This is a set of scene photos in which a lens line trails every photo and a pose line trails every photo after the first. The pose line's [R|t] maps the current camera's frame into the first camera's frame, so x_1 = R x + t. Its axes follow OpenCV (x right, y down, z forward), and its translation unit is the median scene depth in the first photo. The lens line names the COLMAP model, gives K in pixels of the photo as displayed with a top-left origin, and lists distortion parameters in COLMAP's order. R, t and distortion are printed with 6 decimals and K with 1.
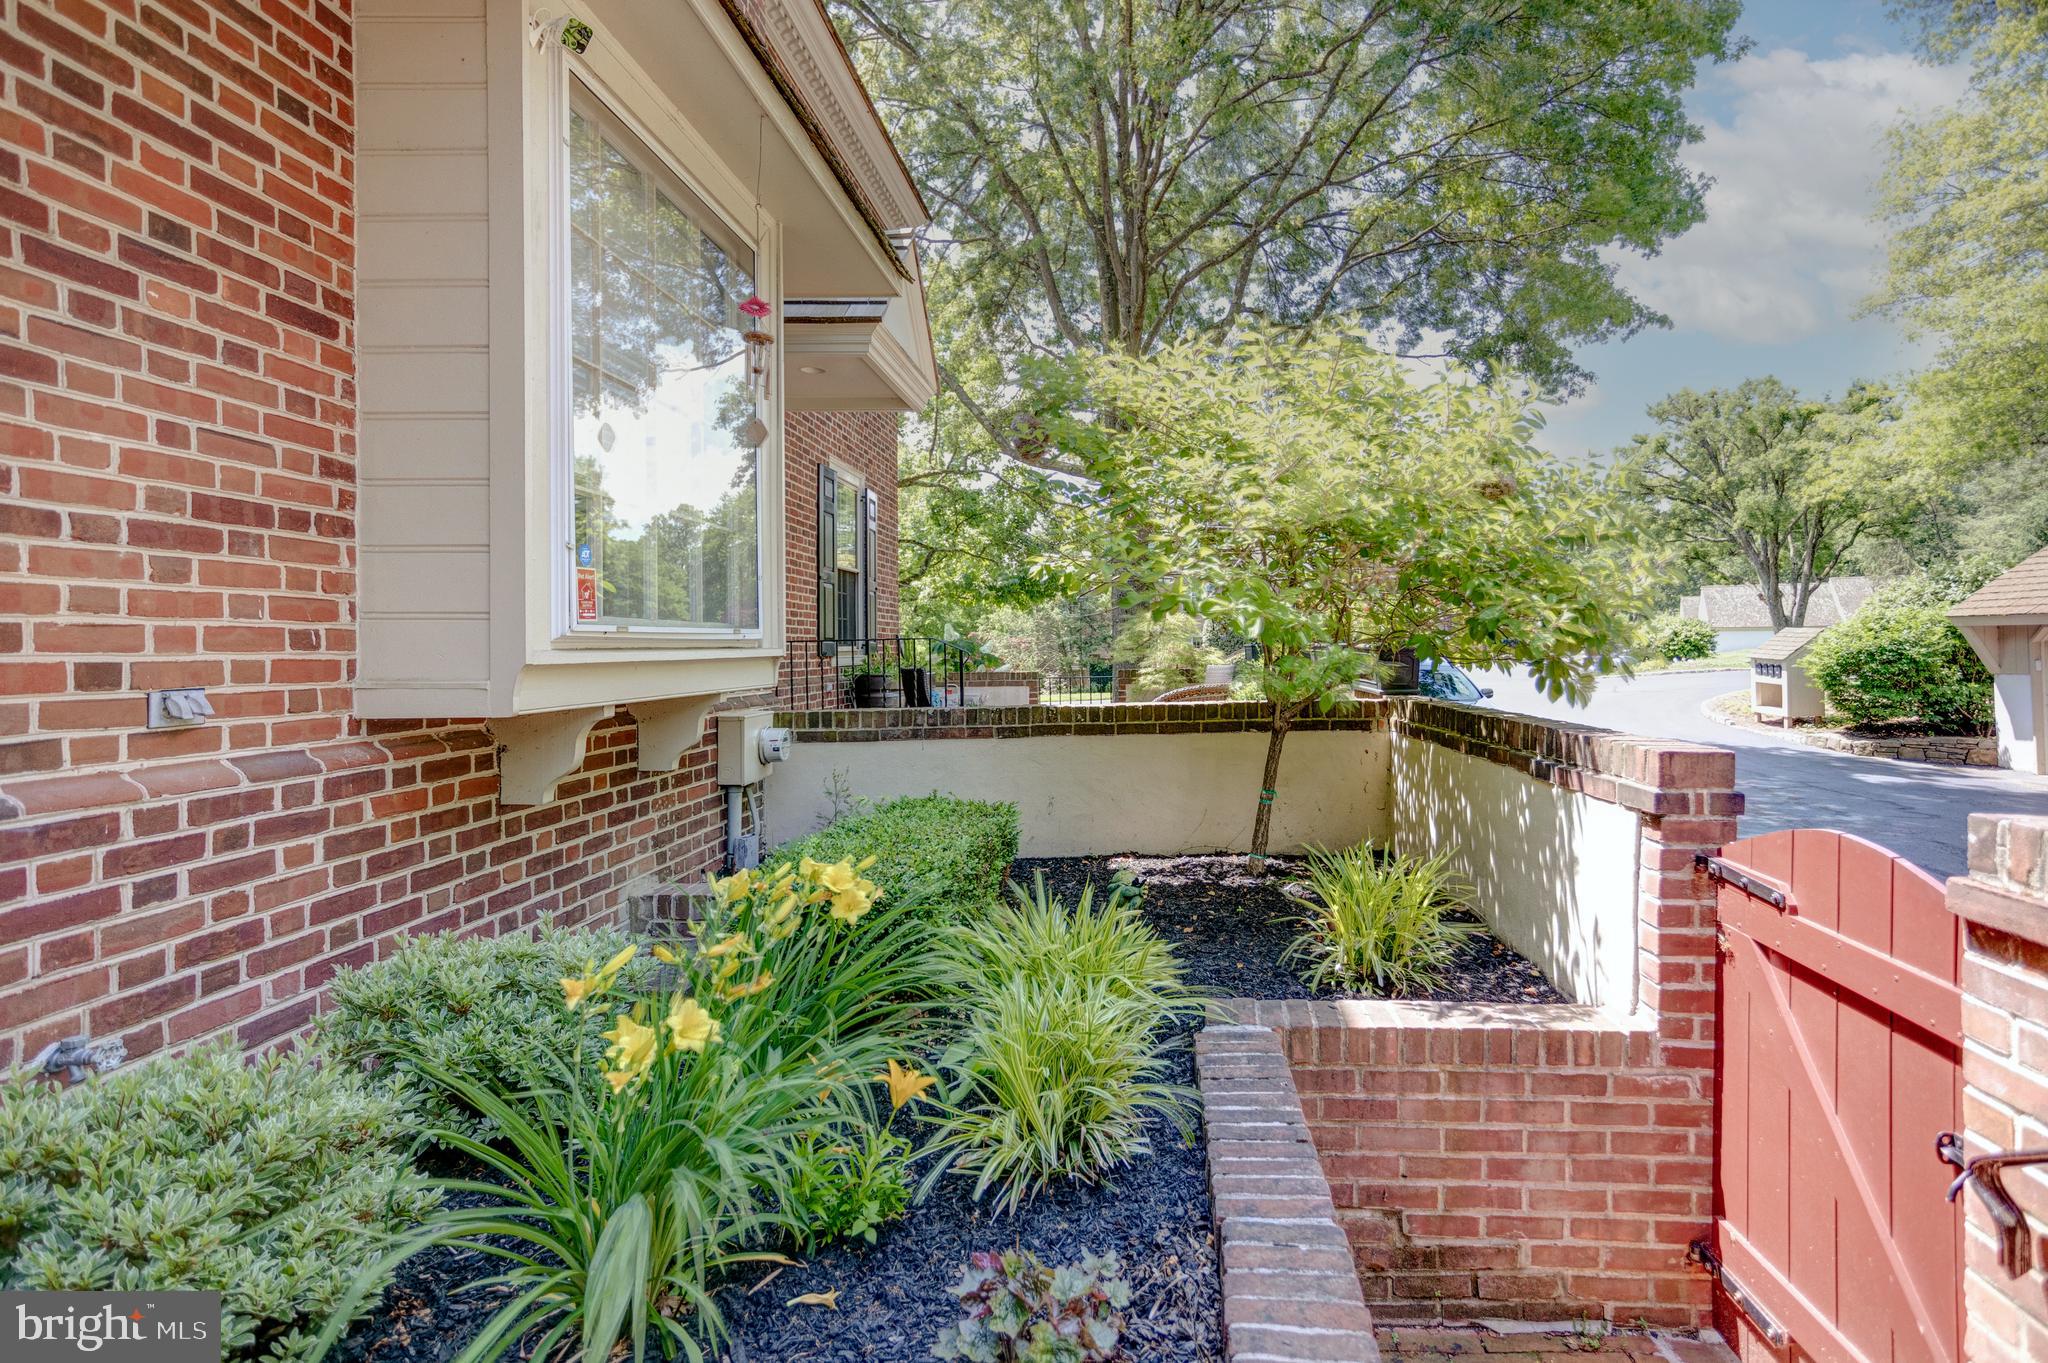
lens RADIAL K [[1056.4, 0, 1027.9], [0, 1056.4, 588.2], [0, 0, 1]] dist [0.000566, 0.000182]
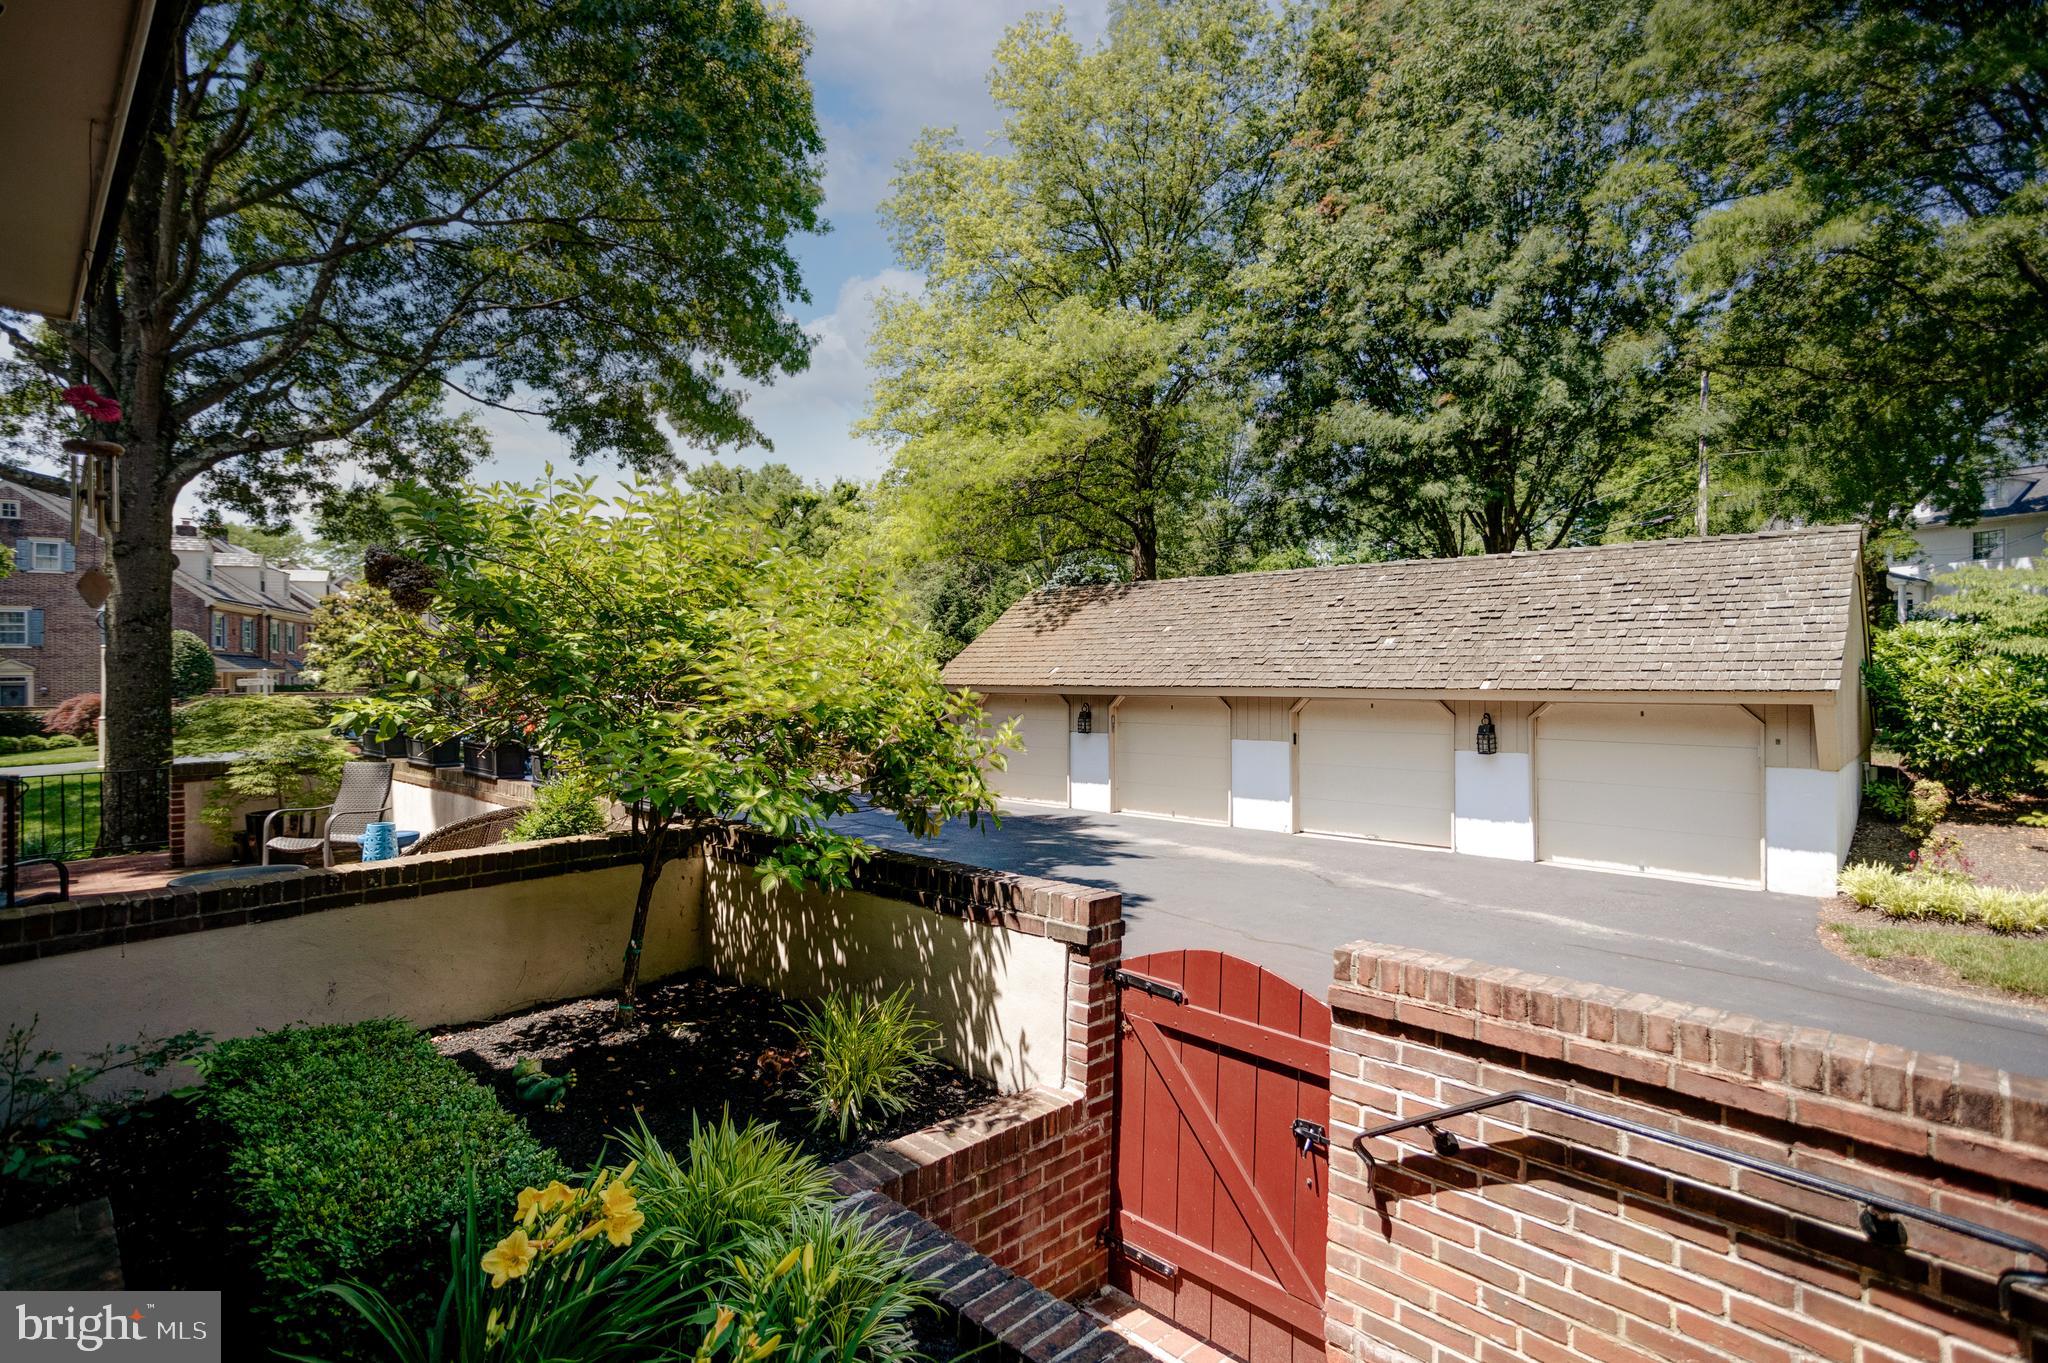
lens RADIAL K [[1053.7, 0, 1024.0], [0, 1053.7, 681.5], [0, 0, 1]] dist [0.020339, -0.000130]
pose [[0.637038, 0.001563, 0.770831, -0.565448], [-0.041047, 0.998648, 0.031897, -0.186374], [-0.769739, -0.051960, 0.636241, 0.177551]]
